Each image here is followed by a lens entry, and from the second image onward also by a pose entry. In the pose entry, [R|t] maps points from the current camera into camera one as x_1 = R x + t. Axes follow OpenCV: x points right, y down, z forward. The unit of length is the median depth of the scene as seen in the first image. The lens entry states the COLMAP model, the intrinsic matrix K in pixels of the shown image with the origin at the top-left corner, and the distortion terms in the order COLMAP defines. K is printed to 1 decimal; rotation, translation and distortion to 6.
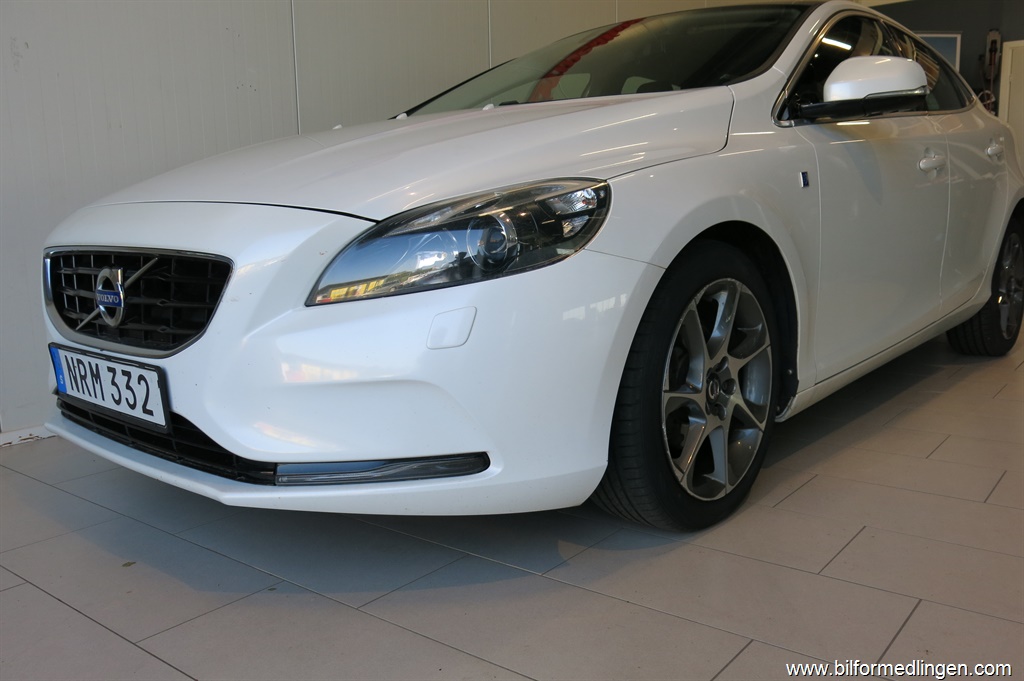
lens RADIAL K [[846.4, 0, 512.0], [0, 846.4, 340.5], [0, 0, 1]] dist [0.001483, -0.000512]
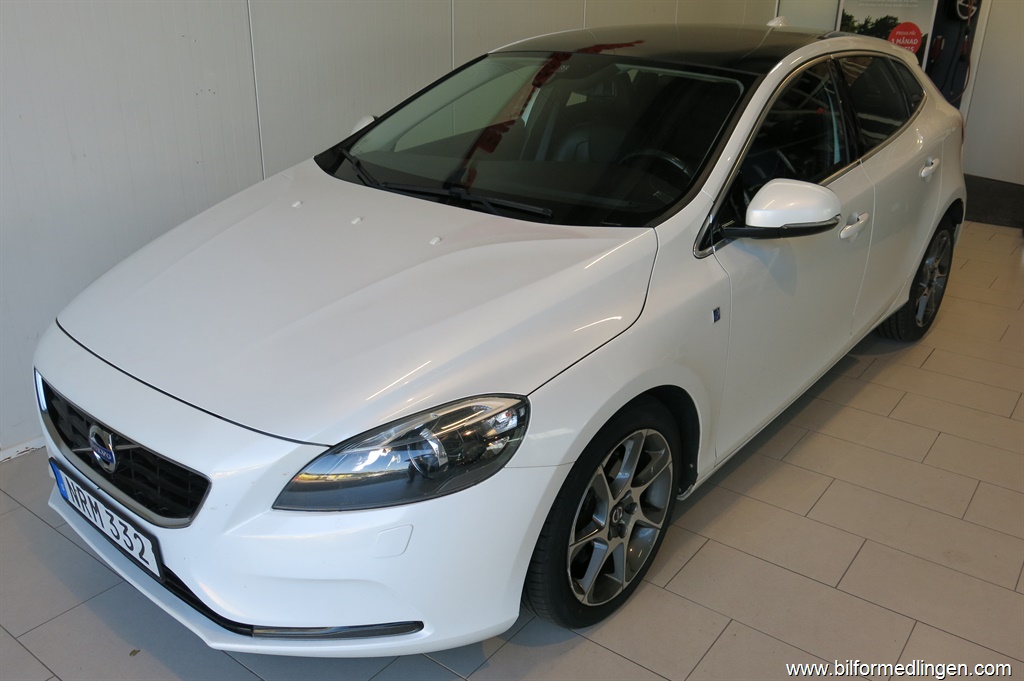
lens RADIAL K [[852.2, 0, 512.0], [0, 852.2, 340.5], [0, 0, 1]] dist [-0.003105, -0.000787]
pose [[0.998962, 0.027578, 0.036252, 0.038802], [-0.035238, 0.972215, 0.231422, -0.460533], [-0.028863, -0.232459, 0.972178, -0.113665]]
